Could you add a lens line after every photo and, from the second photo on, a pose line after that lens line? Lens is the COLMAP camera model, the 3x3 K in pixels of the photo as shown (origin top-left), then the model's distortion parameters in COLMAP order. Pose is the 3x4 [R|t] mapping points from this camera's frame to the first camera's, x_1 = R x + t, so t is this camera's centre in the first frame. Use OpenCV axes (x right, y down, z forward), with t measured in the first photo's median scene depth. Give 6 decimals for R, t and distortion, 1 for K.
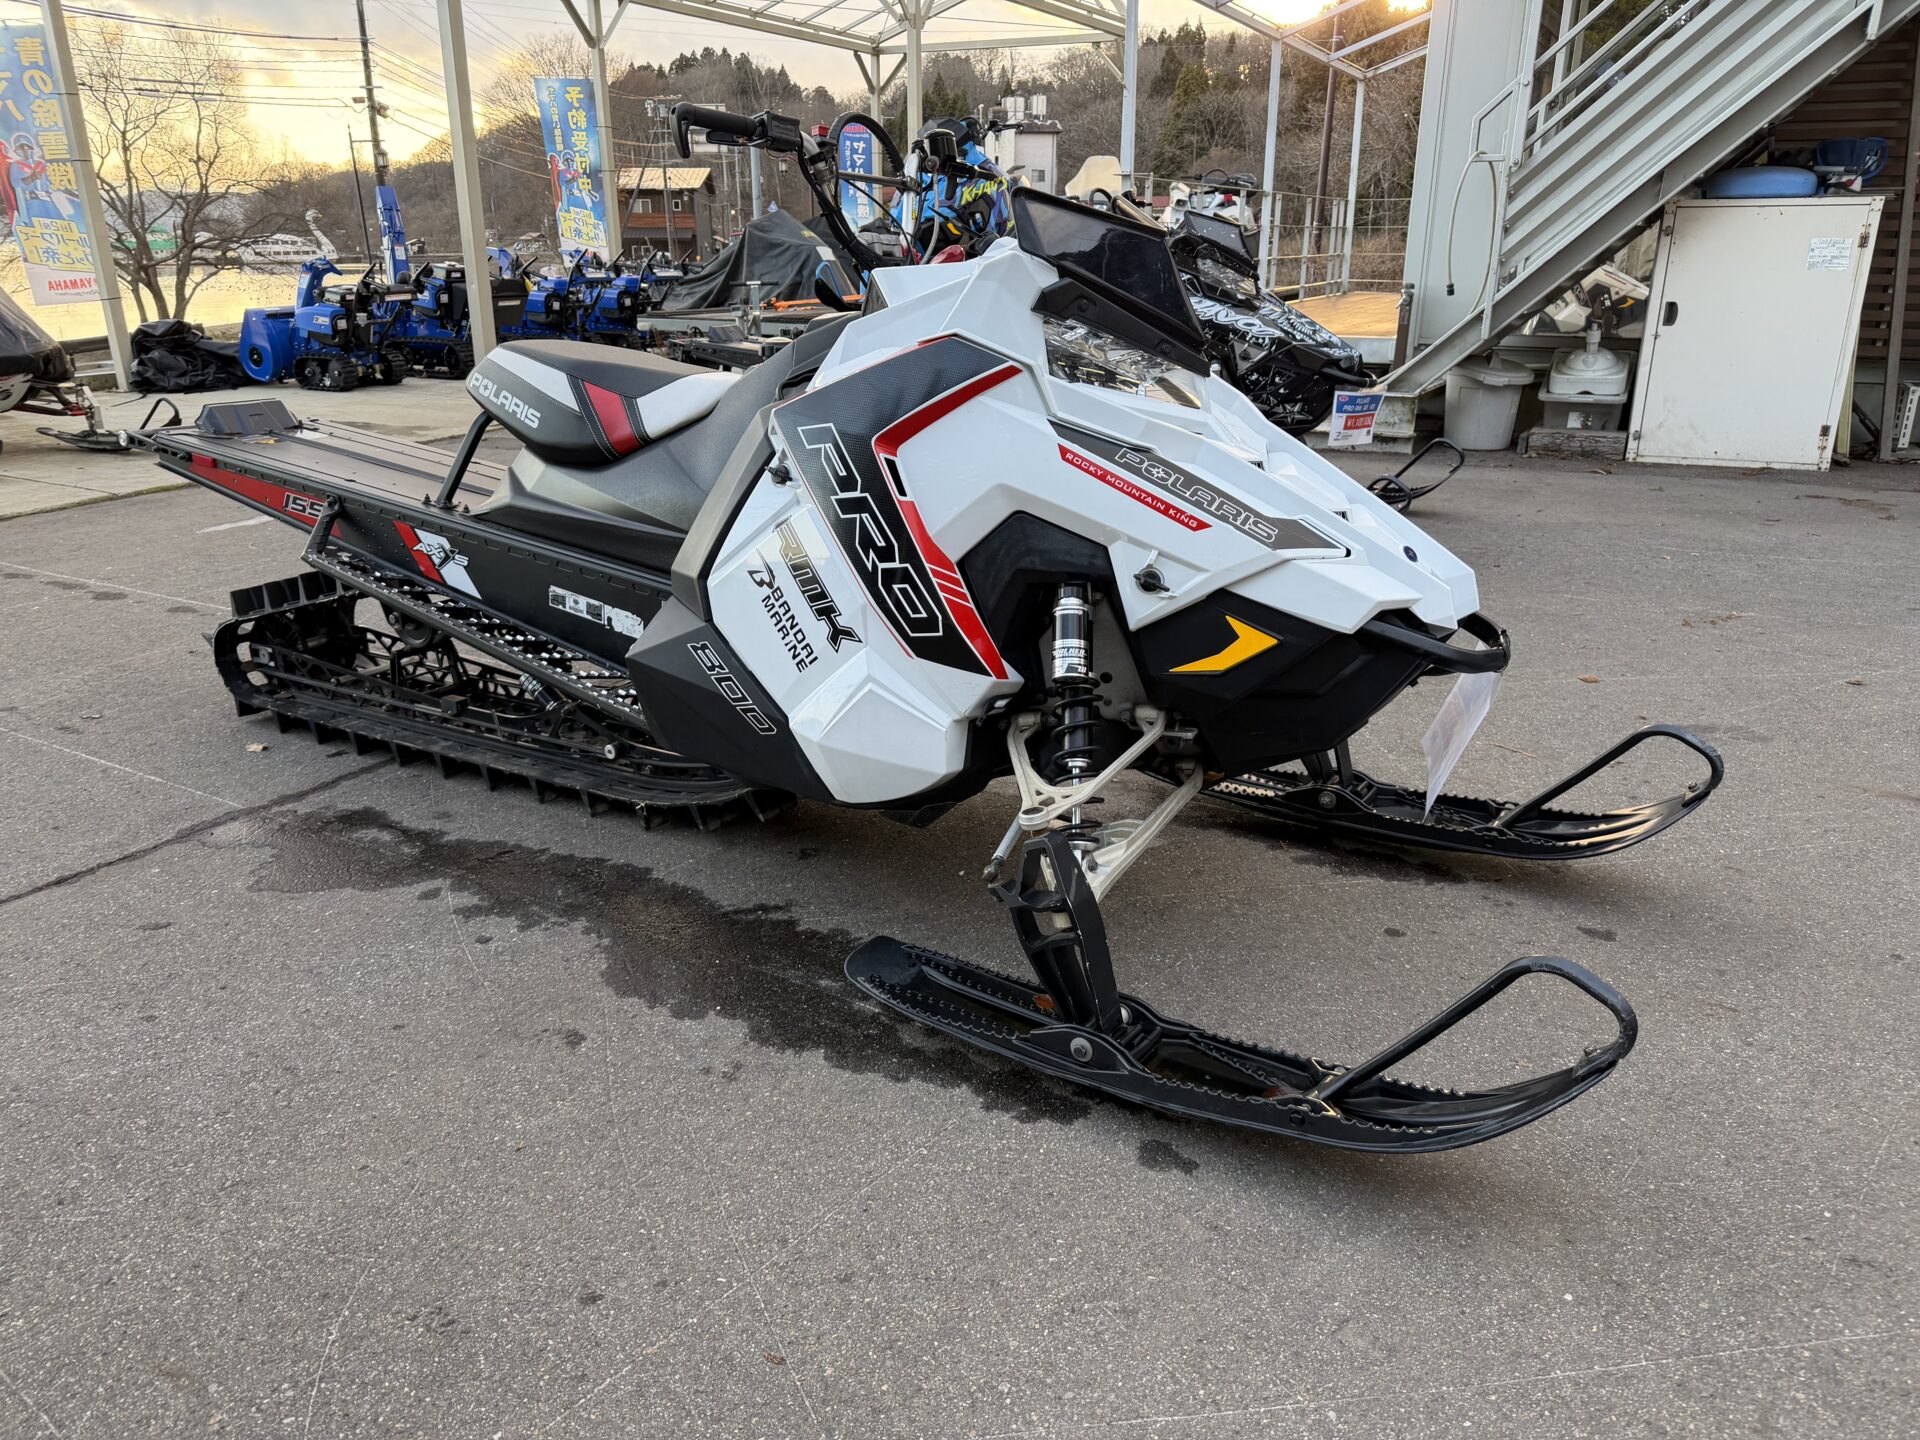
lens RADIAL K [[1361.4, 0, 957.6], [0, 1361.4, 718.5], [0, 0, 1]] dist [0.025713, -0.029836]
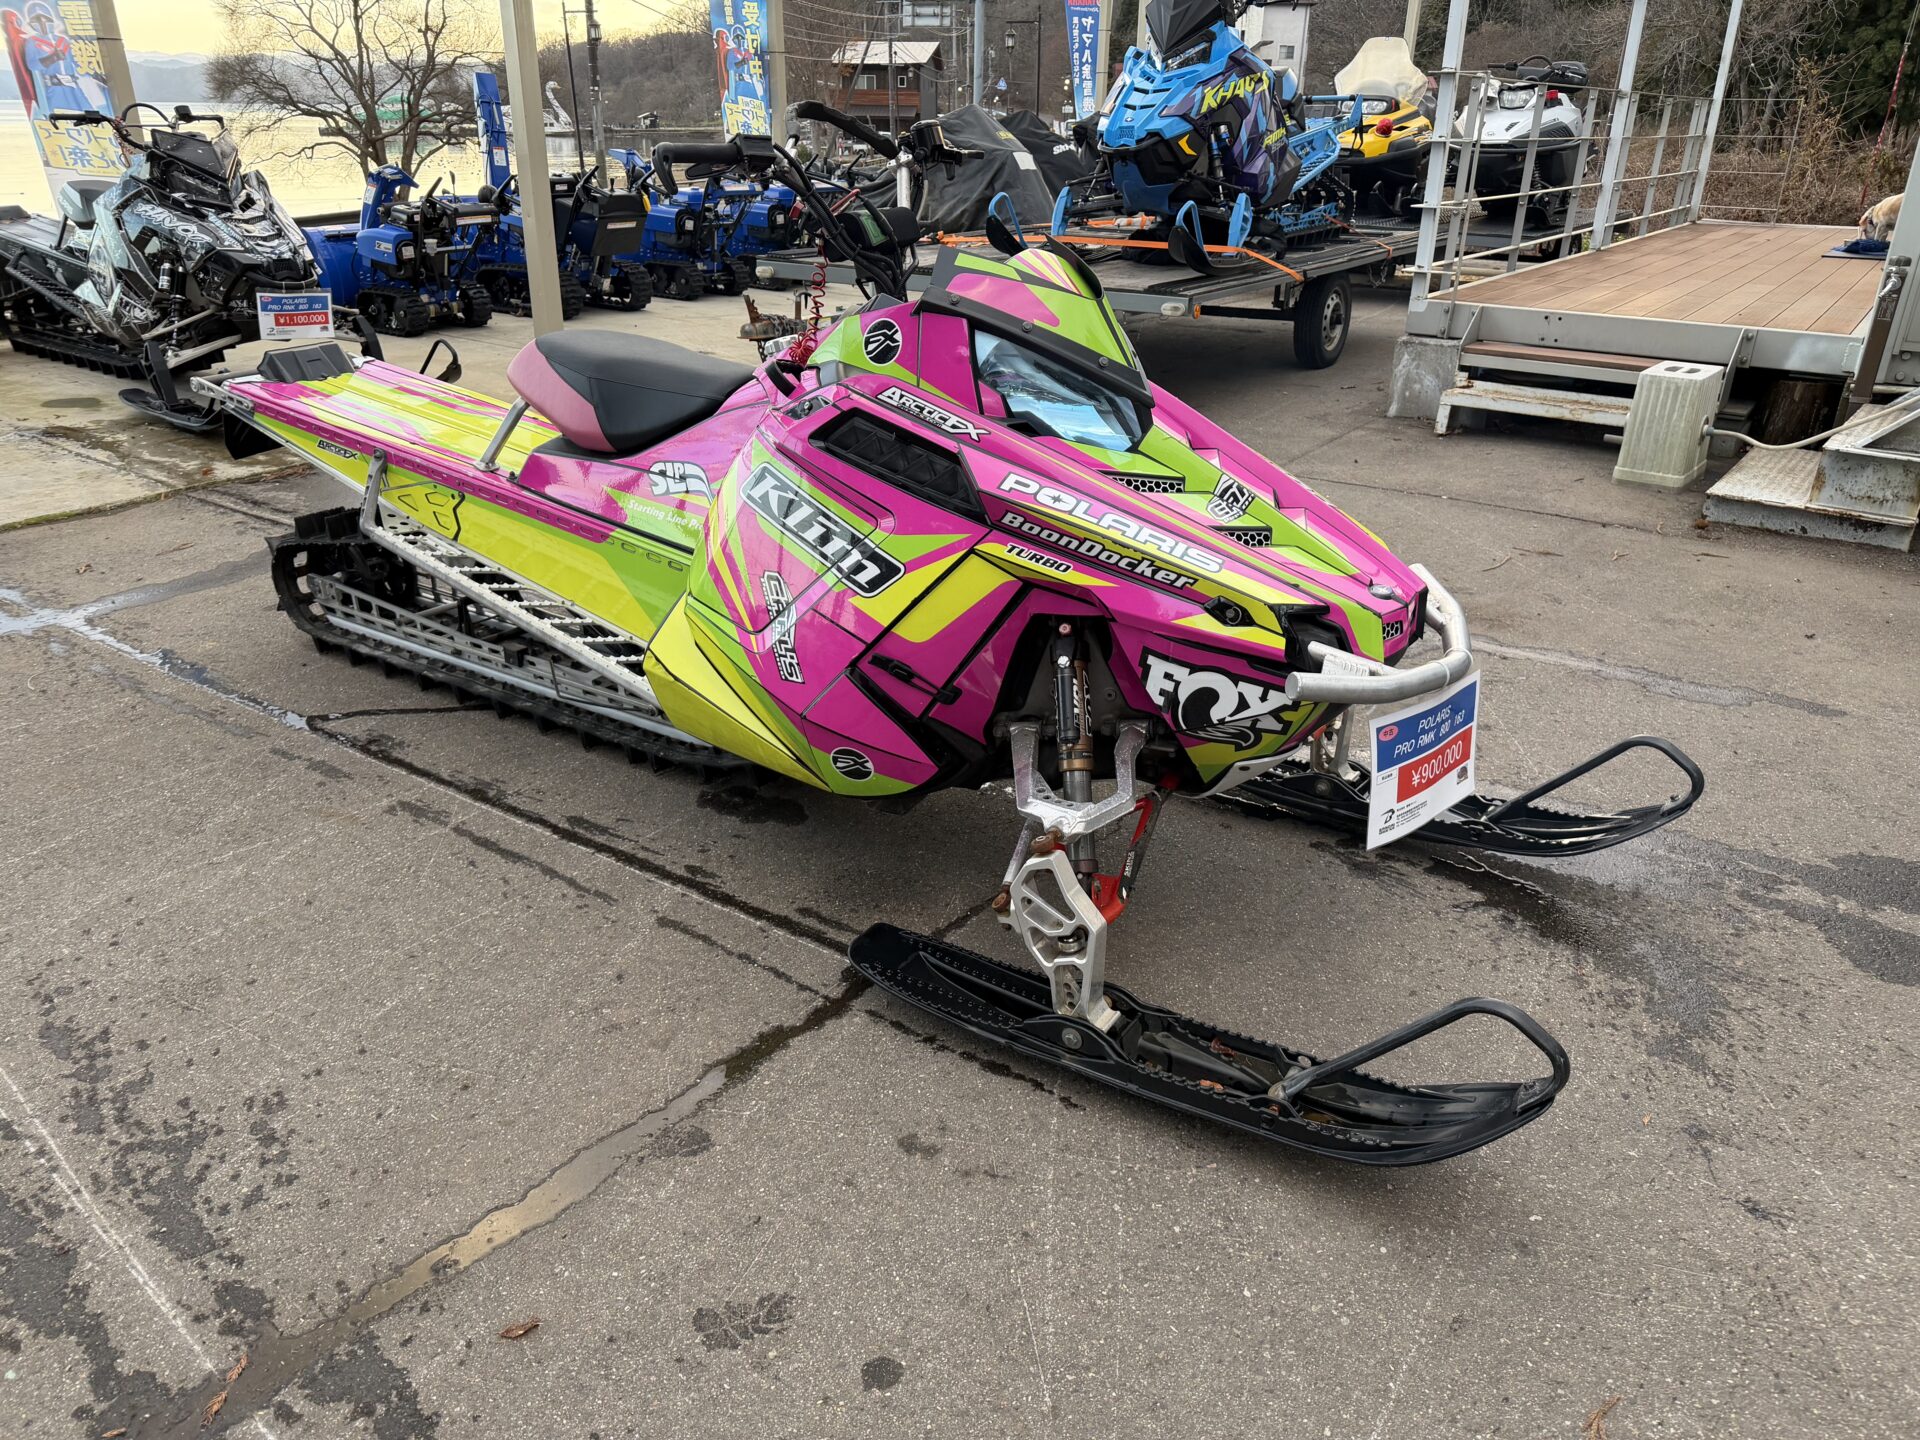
lens RADIAL K [[1361.4, 0, 966.1], [0, 1361.4, 726.5], [0, 0, 1]] dist [0.025713, -0.029836]
pose [[0.988546, 0.074101, -0.131477, -0.000784], [-0.063206, 0.994358, 0.085193, -0.099011], [0.137048, -0.075907, 0.987652, 0.227918]]
